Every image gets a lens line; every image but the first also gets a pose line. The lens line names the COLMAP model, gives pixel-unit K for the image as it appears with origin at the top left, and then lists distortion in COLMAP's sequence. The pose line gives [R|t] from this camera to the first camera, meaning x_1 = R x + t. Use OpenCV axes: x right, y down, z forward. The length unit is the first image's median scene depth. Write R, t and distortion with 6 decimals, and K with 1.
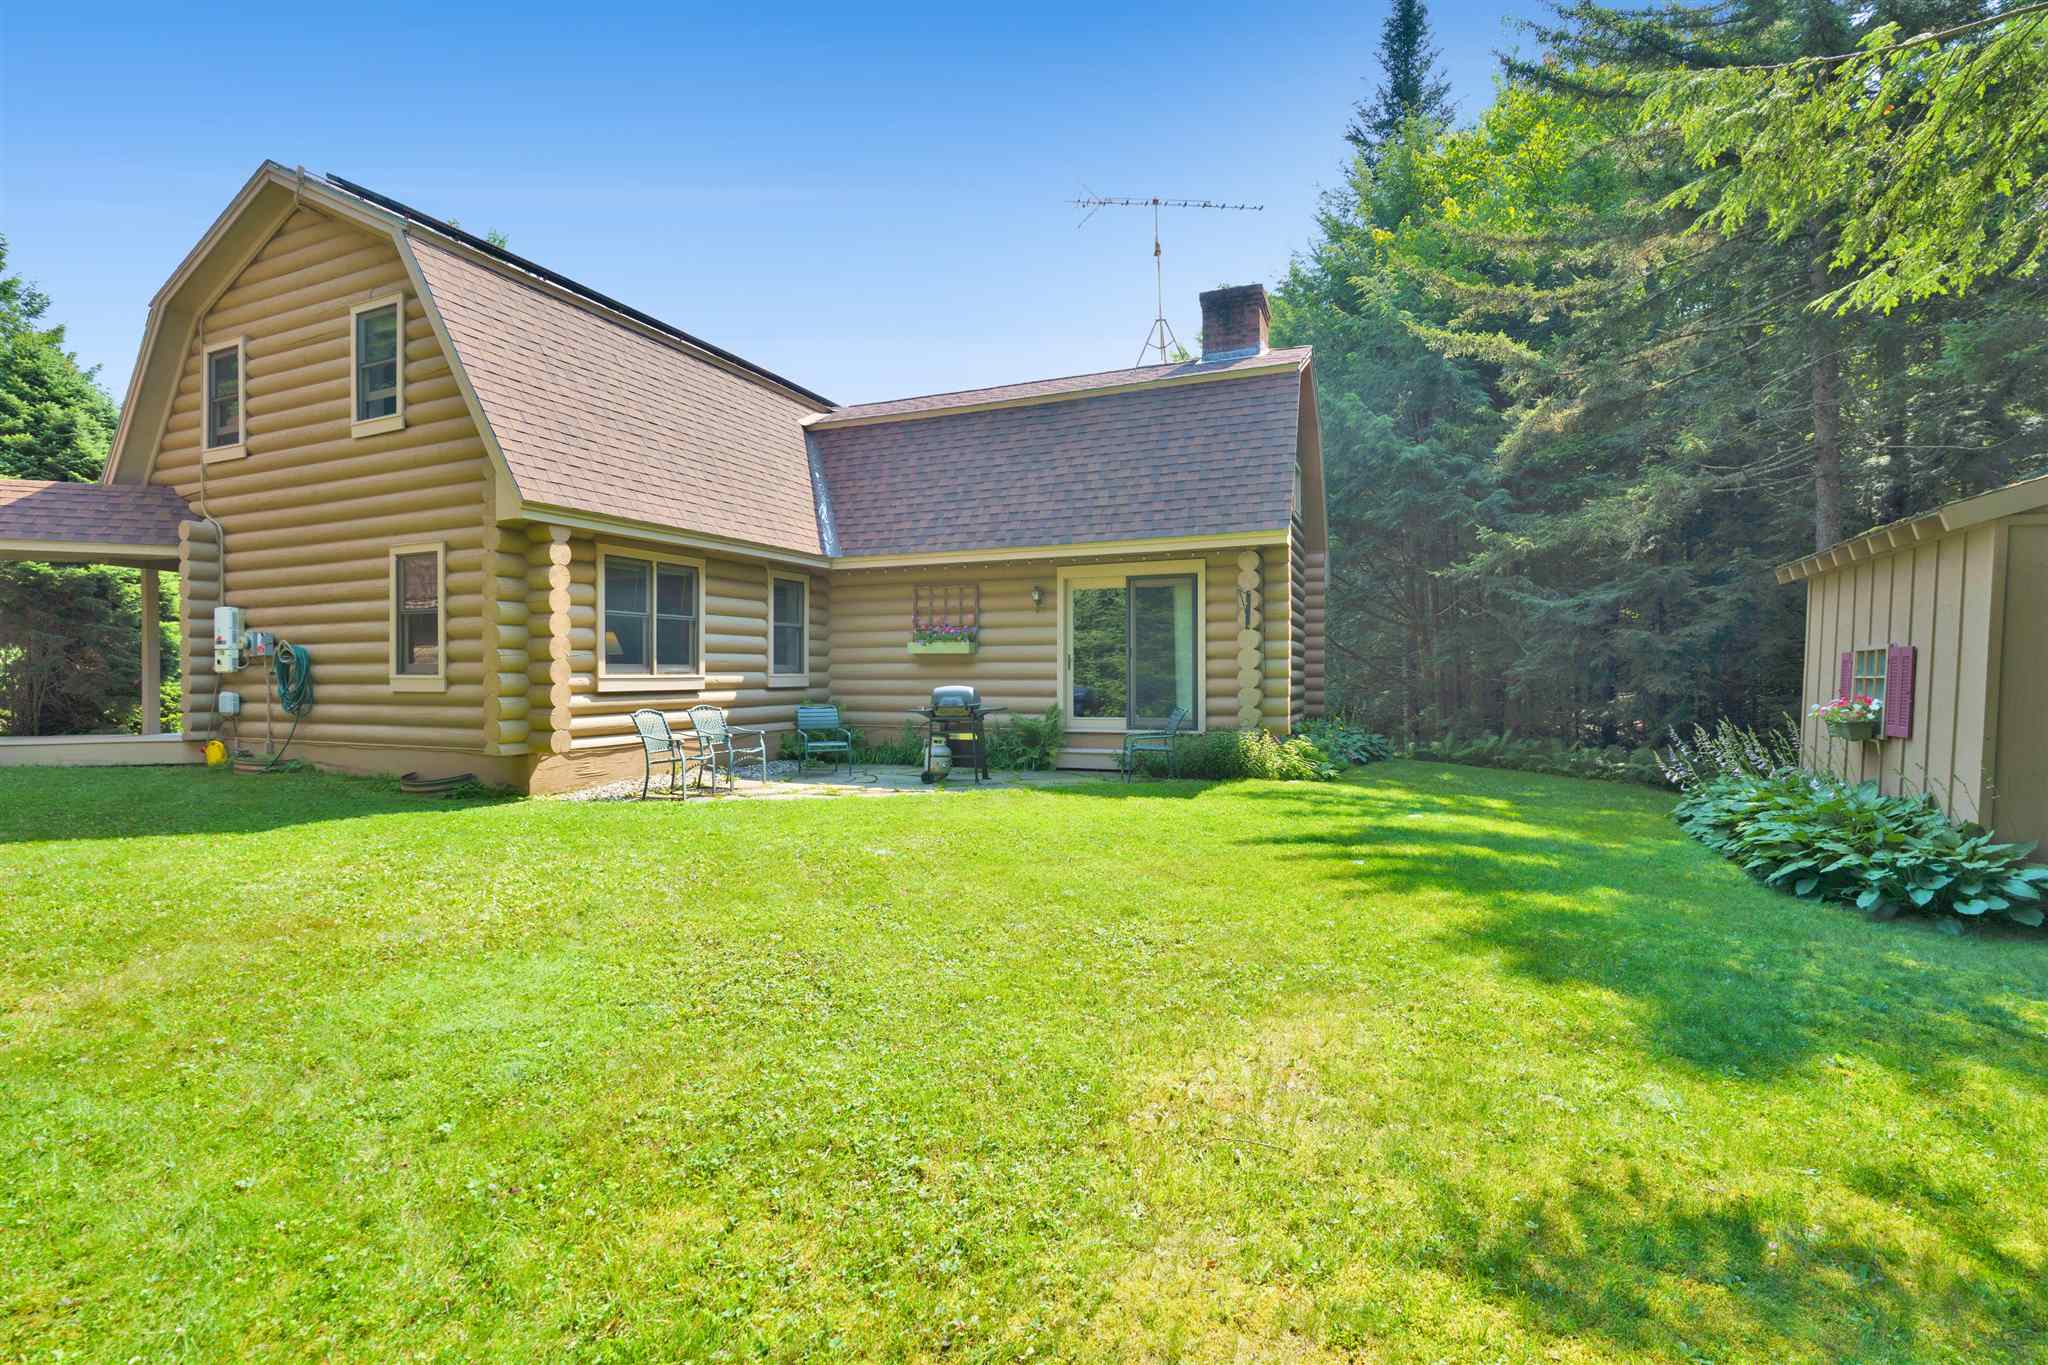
lens RADIAL K [[905.9, 0, 1026.3], [0, 905.9, 679.8], [0, 0, 1]] dist [-0.020222, 0.000508]
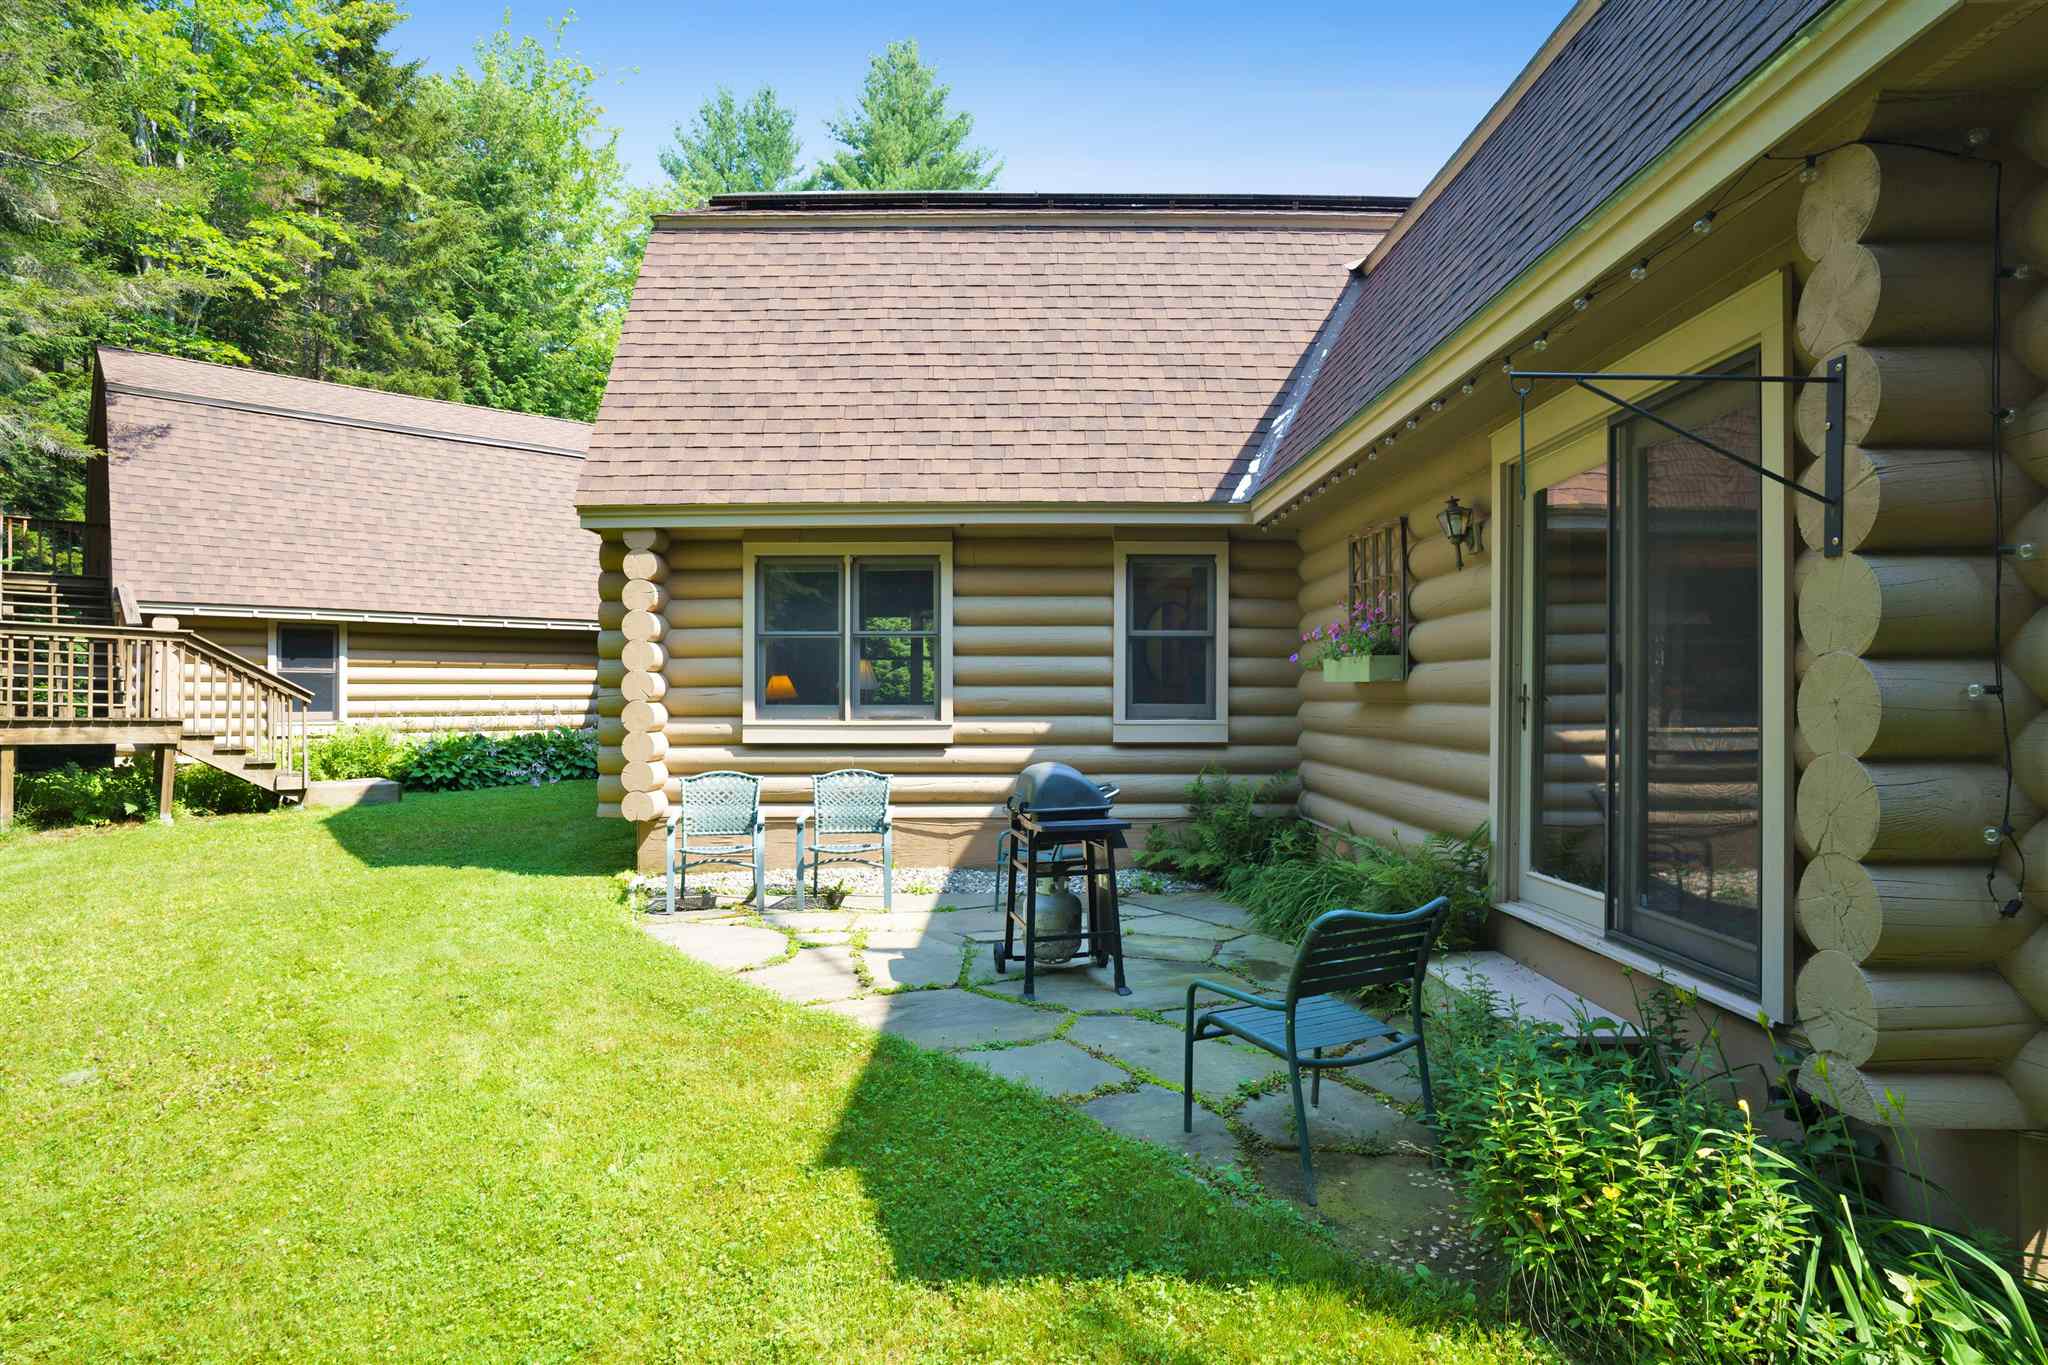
lens RADIAL K [[1112.5, 0, 1025.8], [0, 1112.5, 686.1], [0, 0, 1]] dist [-0.008738, -0.000095]
pose [[0.400093, -0.003961, -0.916466, 0.392378], [-0.008039, 0.999937, -0.007832, -0.024392], [0.916439, 0.010501, 0.400036, 0.730855]]
